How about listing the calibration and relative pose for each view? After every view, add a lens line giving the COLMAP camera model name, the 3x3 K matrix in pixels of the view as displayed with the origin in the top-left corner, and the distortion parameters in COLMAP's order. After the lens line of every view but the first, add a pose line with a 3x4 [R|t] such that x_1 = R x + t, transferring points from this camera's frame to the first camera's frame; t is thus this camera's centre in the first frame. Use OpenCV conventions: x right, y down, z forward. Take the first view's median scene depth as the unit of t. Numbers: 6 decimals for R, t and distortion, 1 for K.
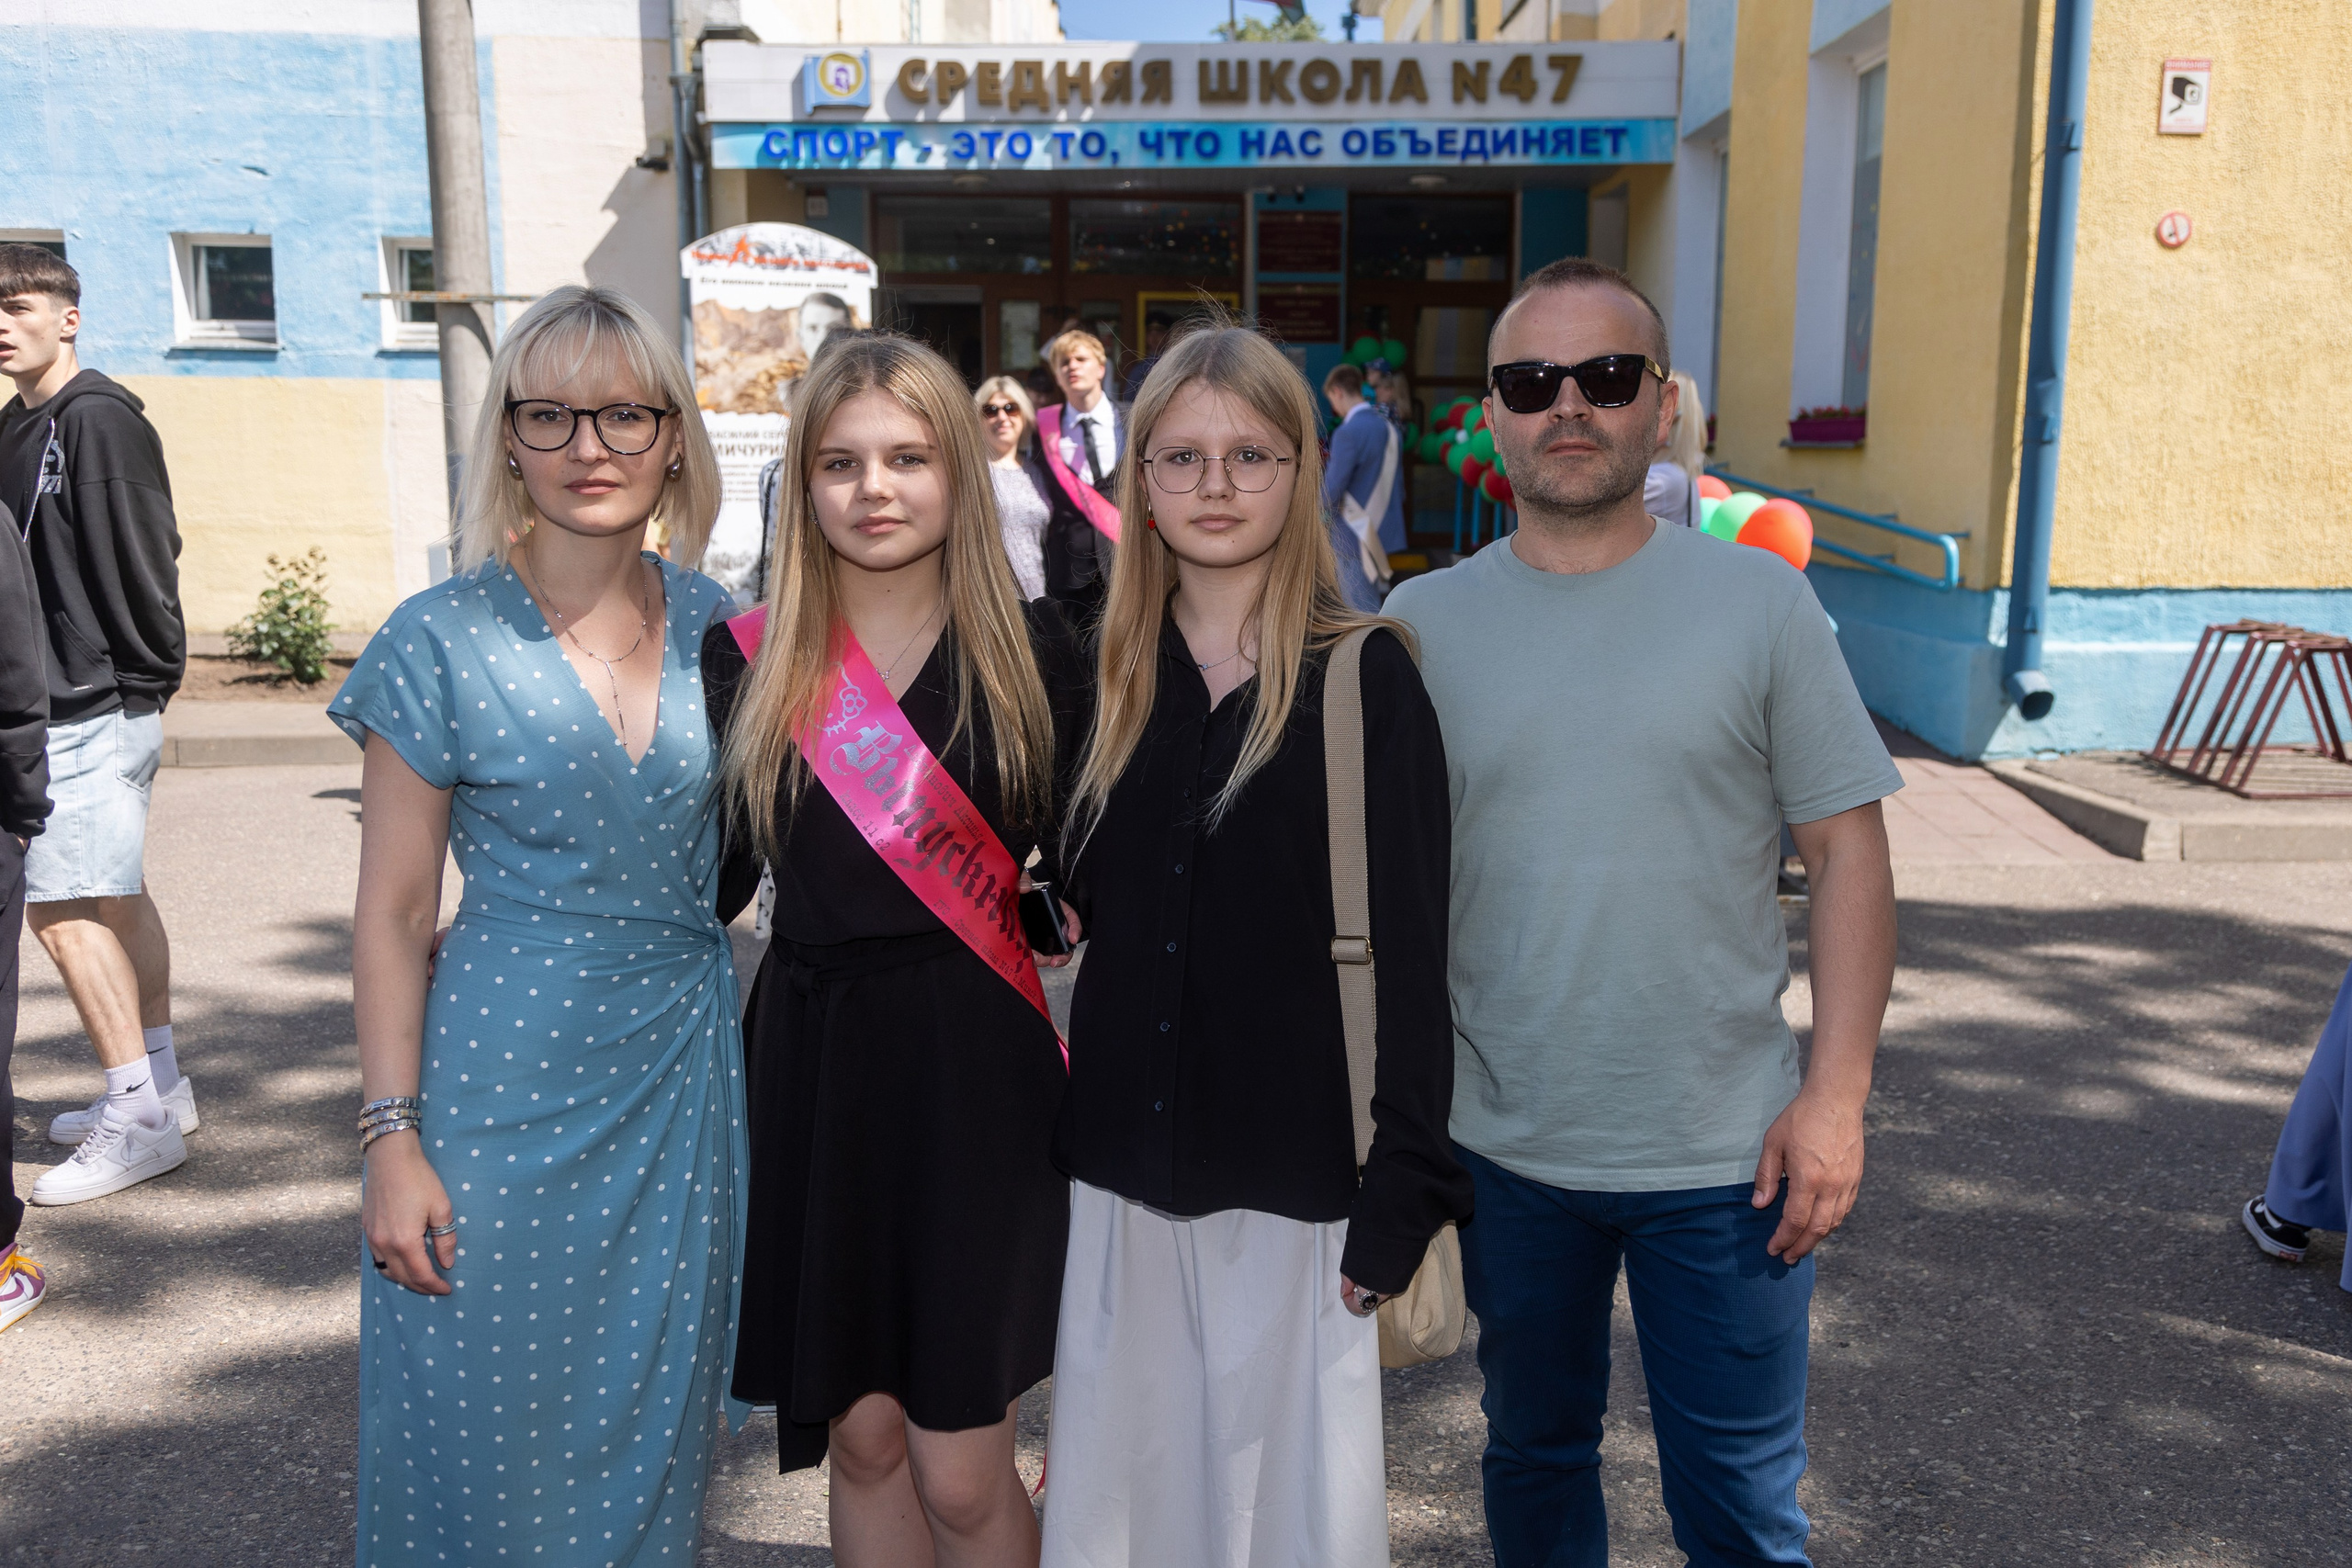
lens RADIAL K [[1966.2, 0, 1176.0], [0, 1966.2, 753.8], [0, 0, 1]] dist [0.007742, -0.004124]
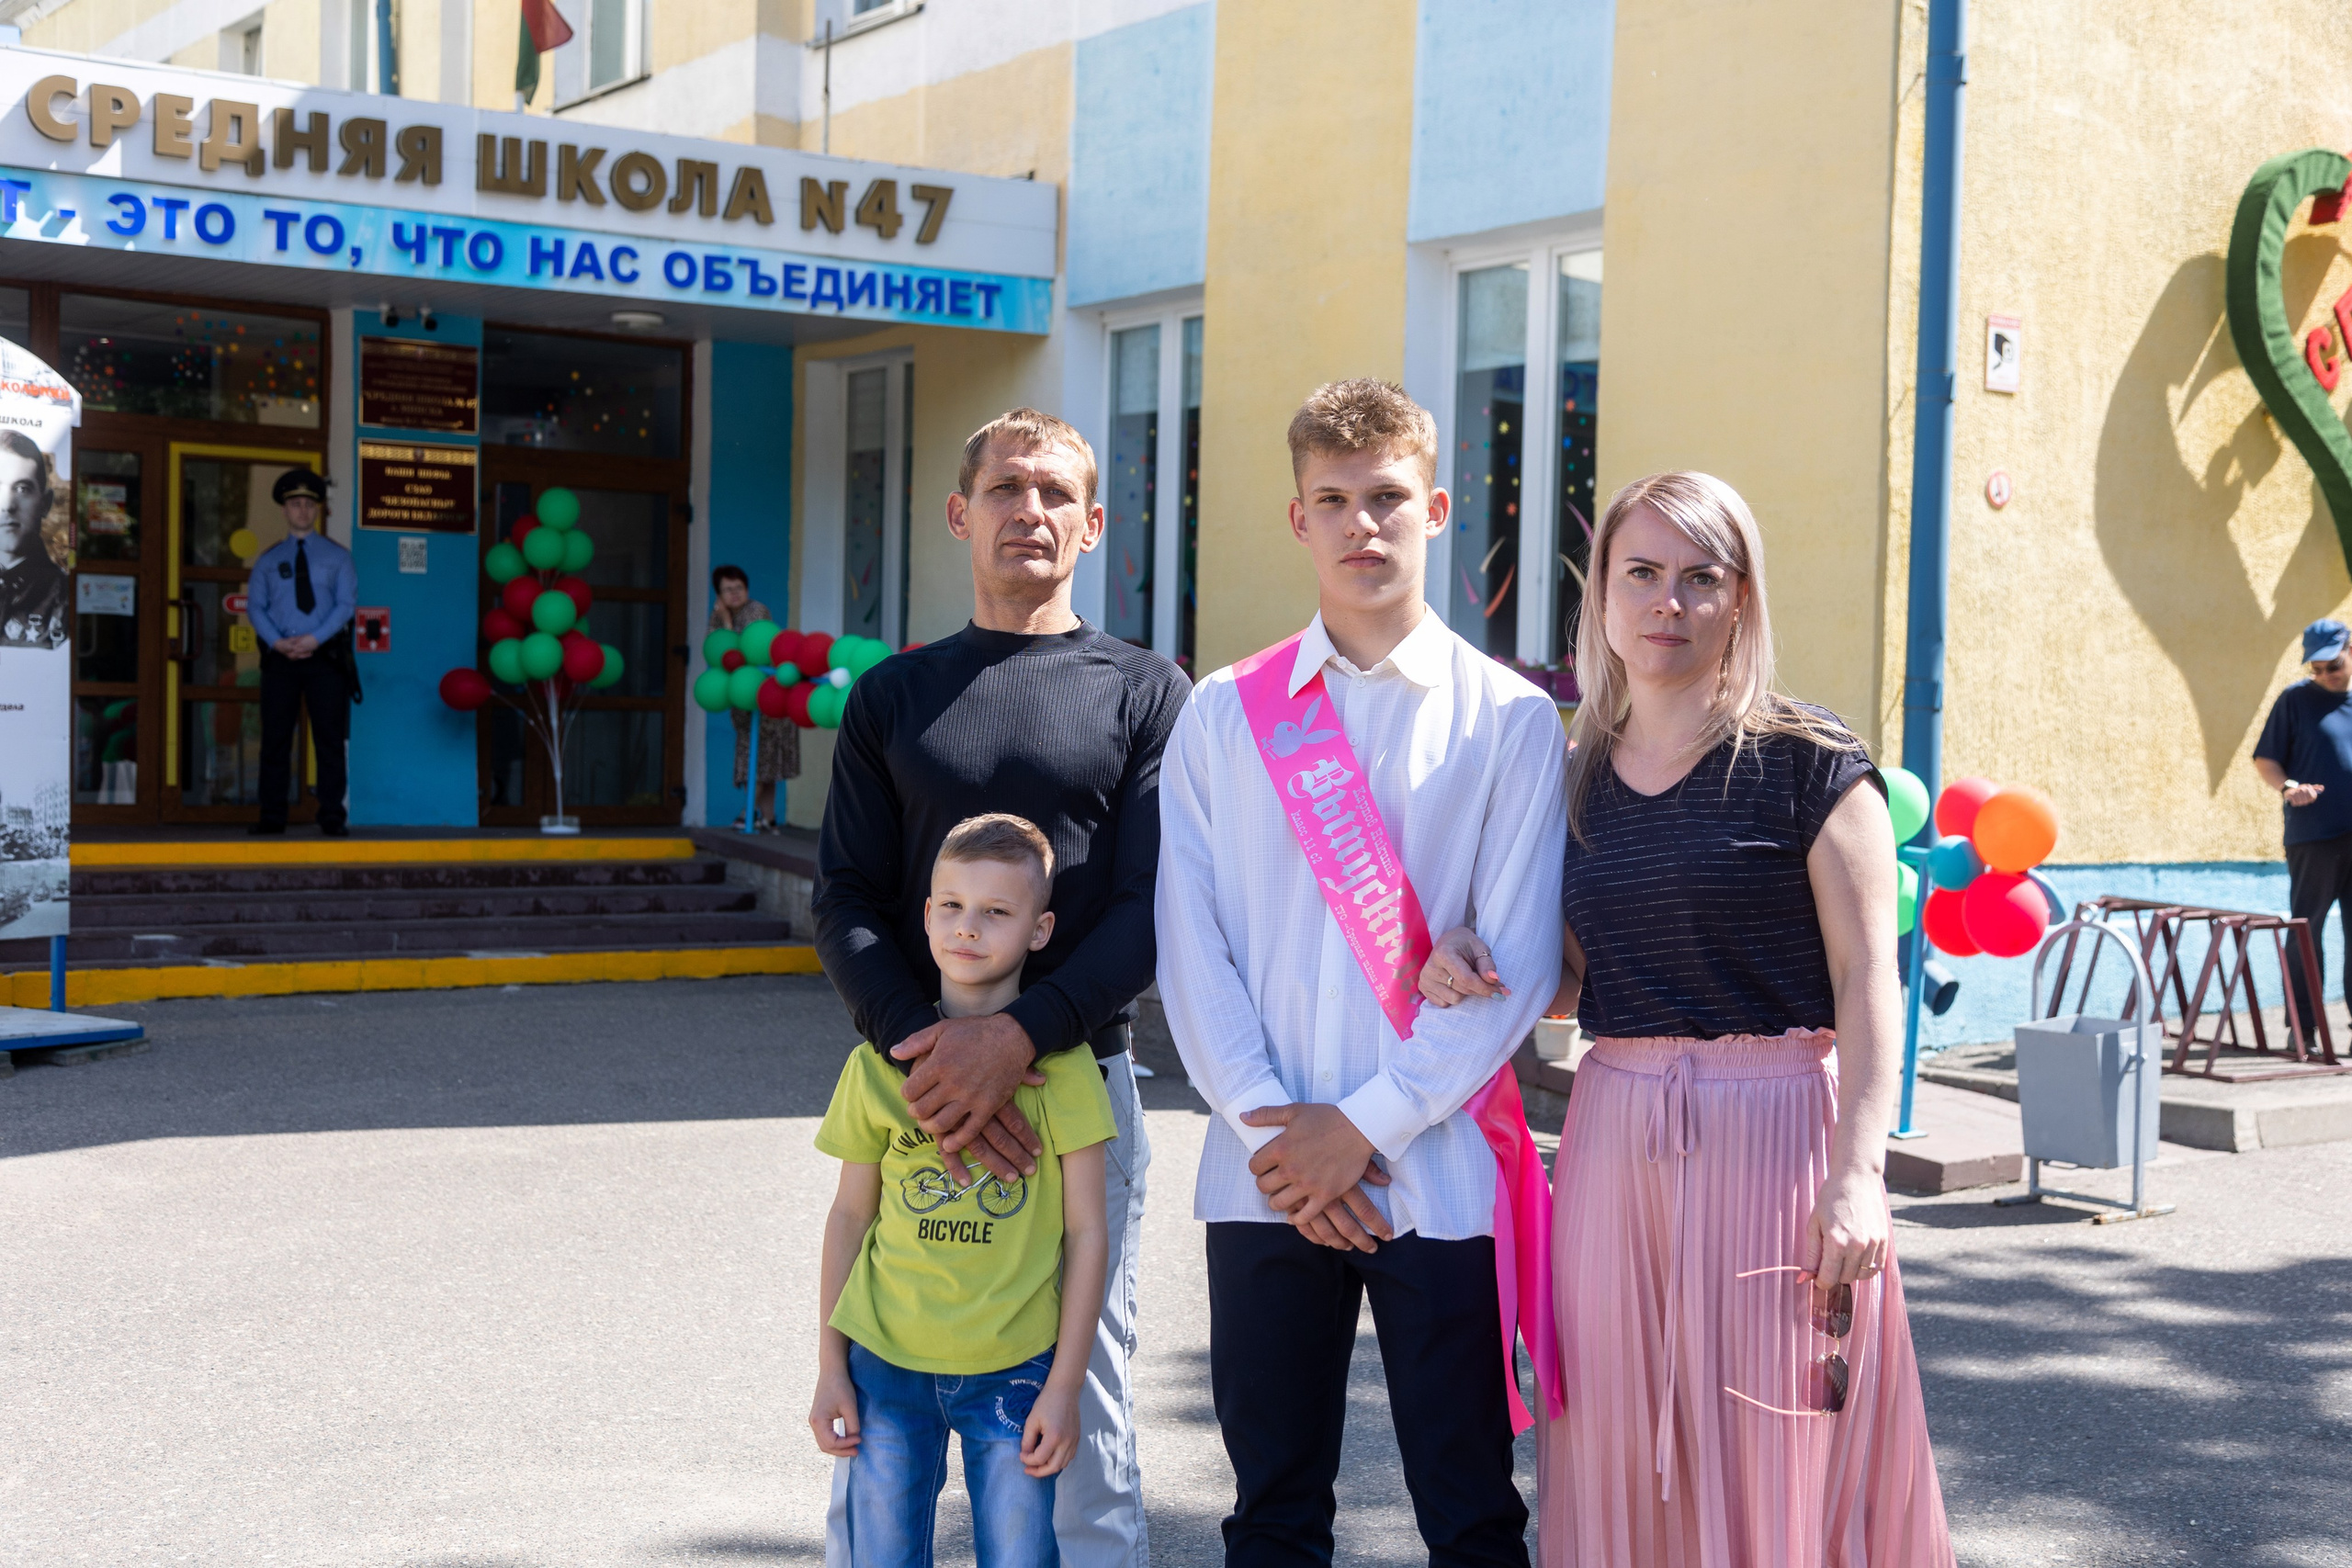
lens RADIAL K [[2867.7, 0, 1176.0], [0, 2867.7, 784.0], [0, 0, 1]] dist [0.024548, -0.016876]
pose [[0.829064, -0.002753, 0.559147, -0.347970], [0.067362, 0.993197, -0.094990, -0.012080], [-0.555081, 0.116418, 0.823609, 0.057171]]
